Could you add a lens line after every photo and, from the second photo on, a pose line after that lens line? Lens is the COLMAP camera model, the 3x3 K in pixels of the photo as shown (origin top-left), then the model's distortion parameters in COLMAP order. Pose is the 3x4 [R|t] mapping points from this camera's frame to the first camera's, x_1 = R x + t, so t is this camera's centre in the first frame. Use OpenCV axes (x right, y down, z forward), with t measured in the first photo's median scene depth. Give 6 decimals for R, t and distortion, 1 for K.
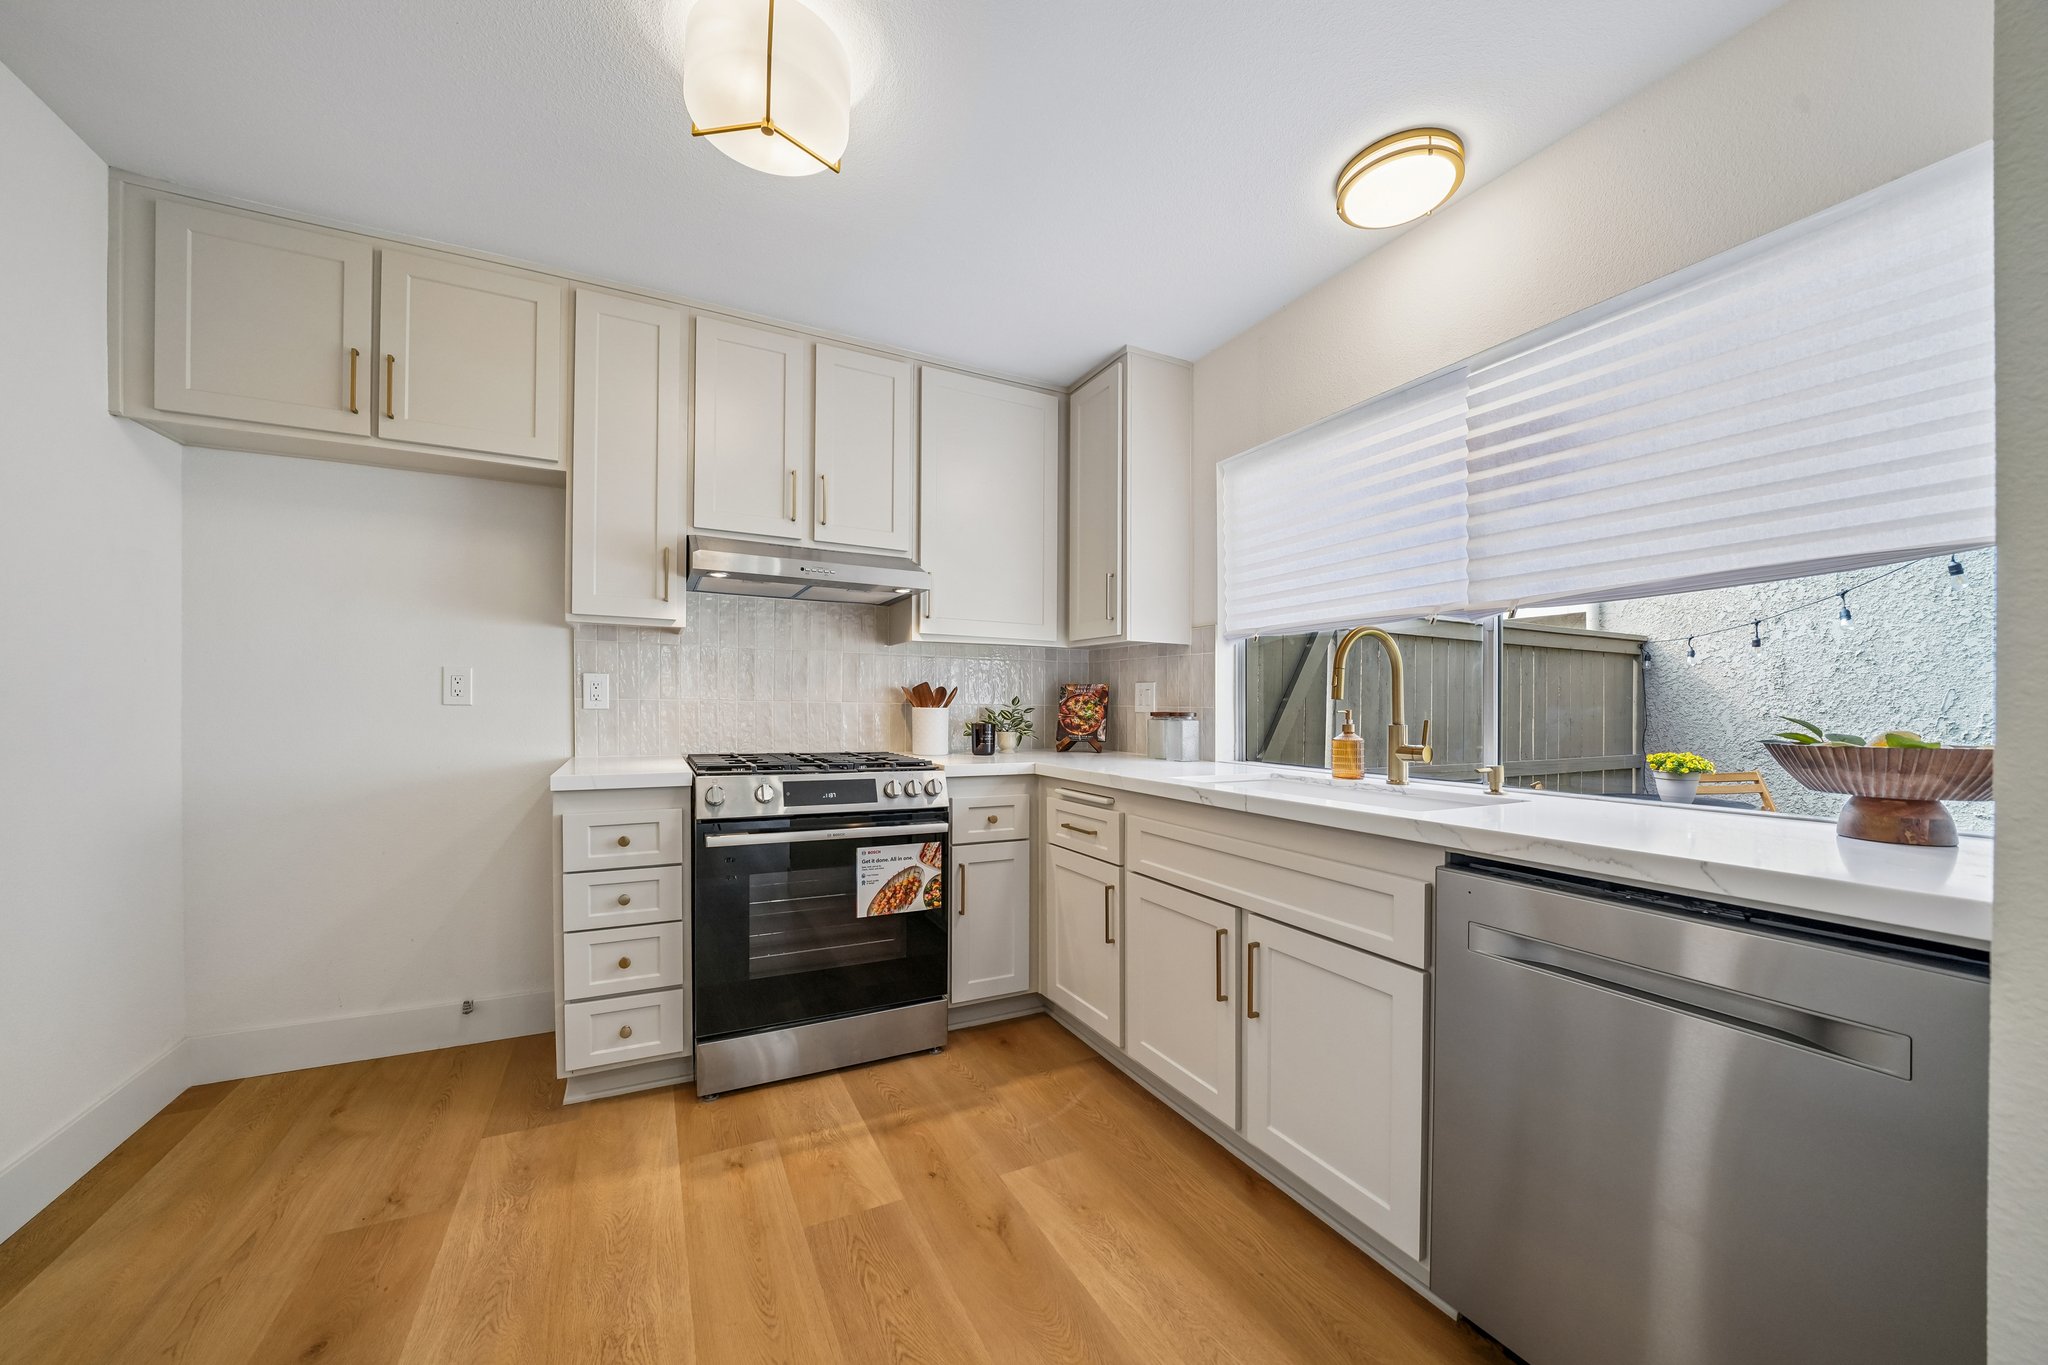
lens RADIAL K [[721.3, 0, 996.9], [0, 721.3, 694.8], [0, 0, 1]] dist [-0.014573, 0.000184]
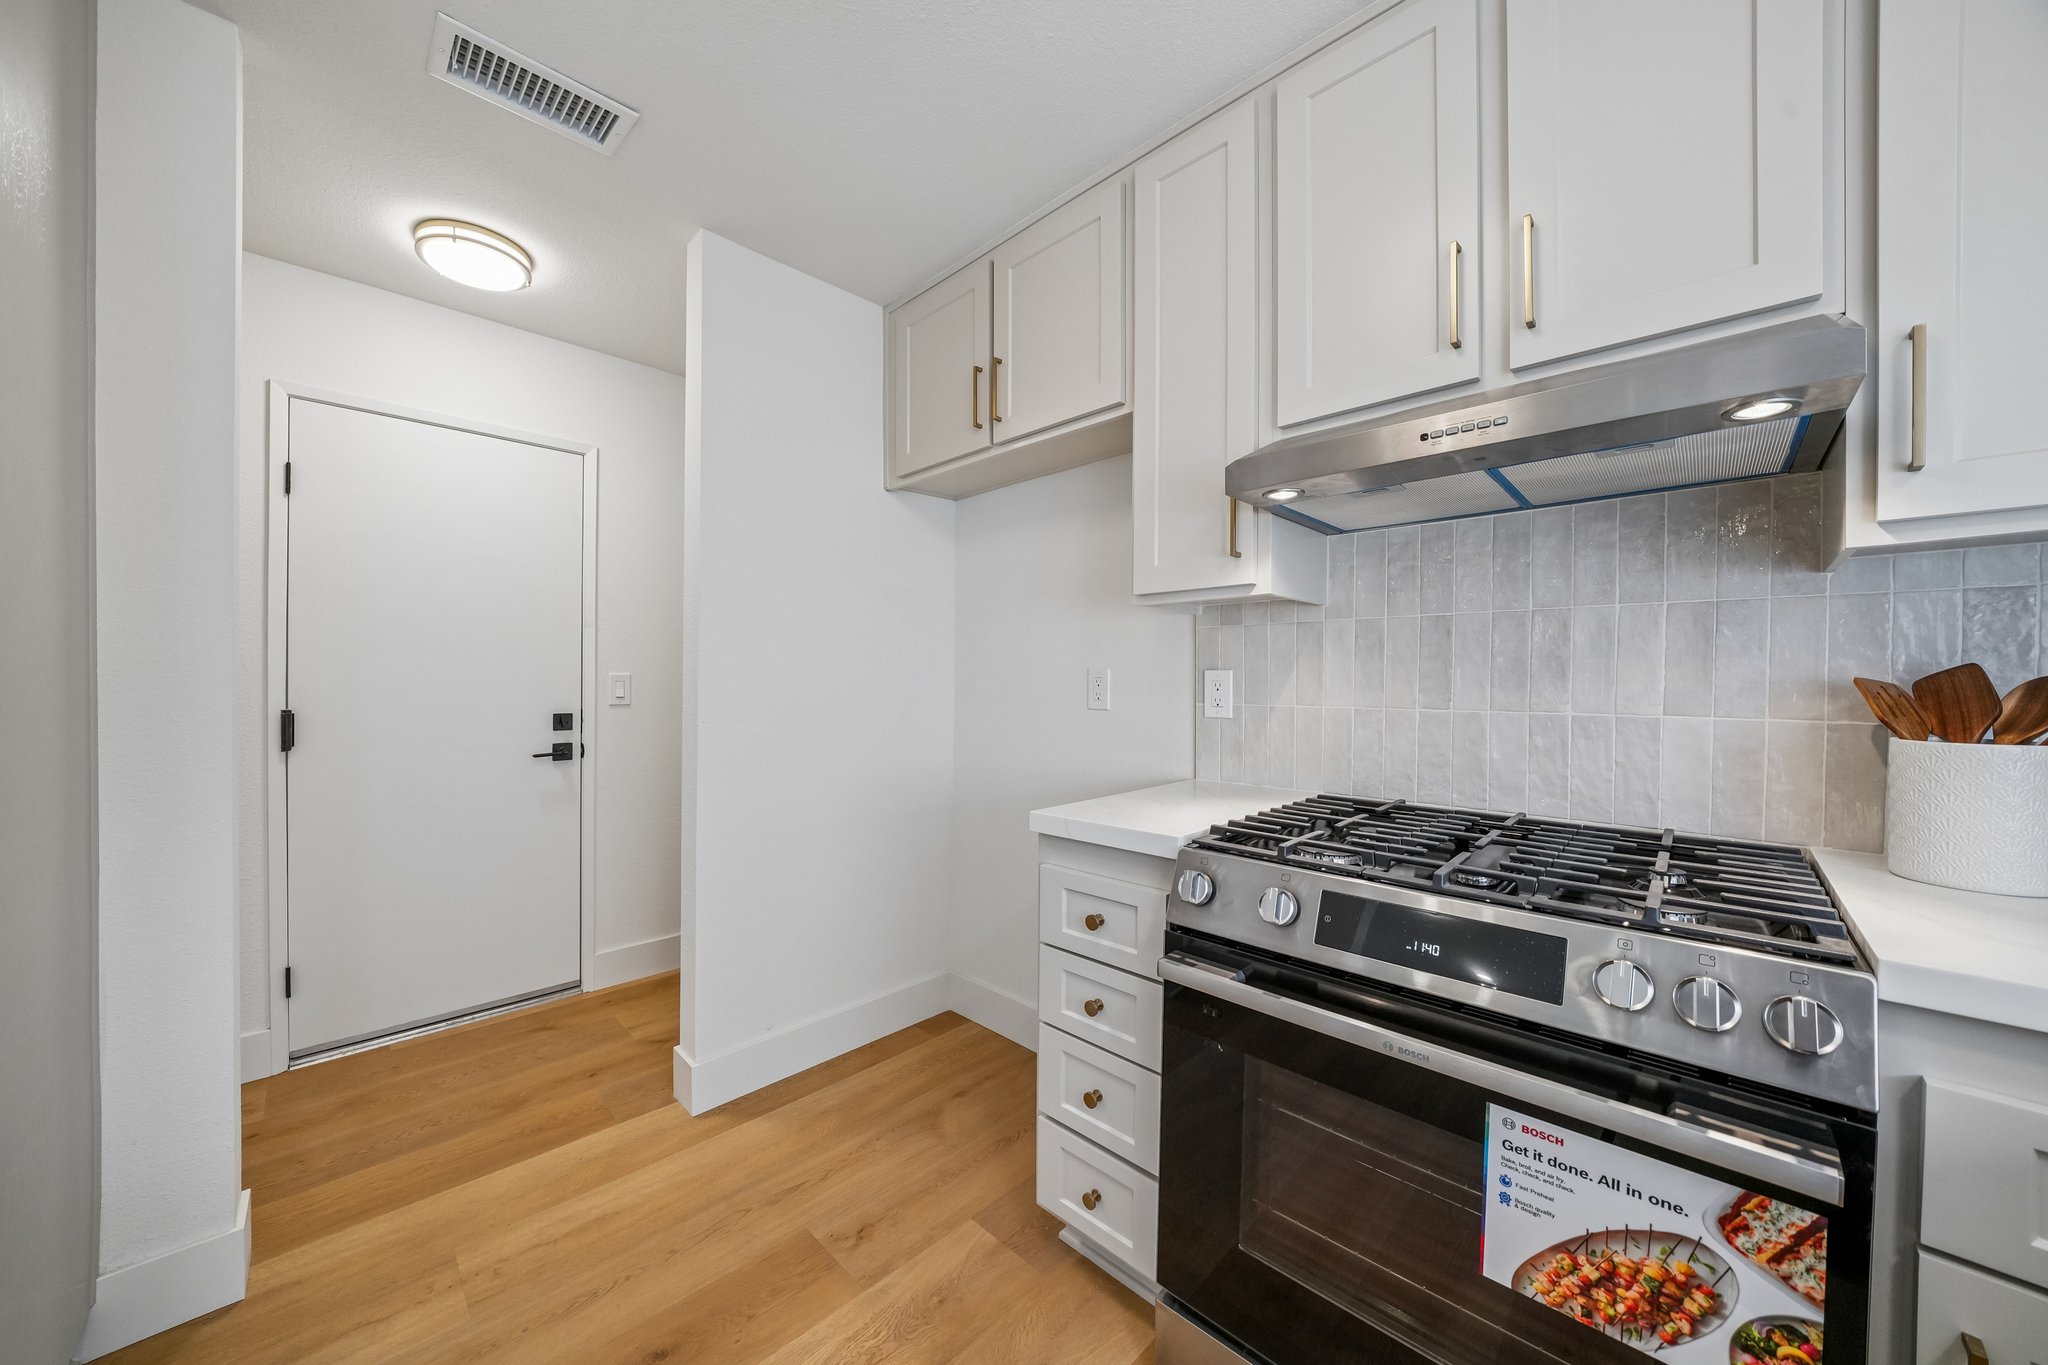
lens RADIAL K [[721.3, 0, 996.9], [0, 721.3, 694.8], [0, 0, 1]] dist [-0.014573, 0.000184]
pose [[0.320448, 0.006541, -0.947244, 0.087220], [0.018537, 0.999741, 0.013175, -0.020657], [0.947085, -0.021781, 0.320244, 0.613372]]
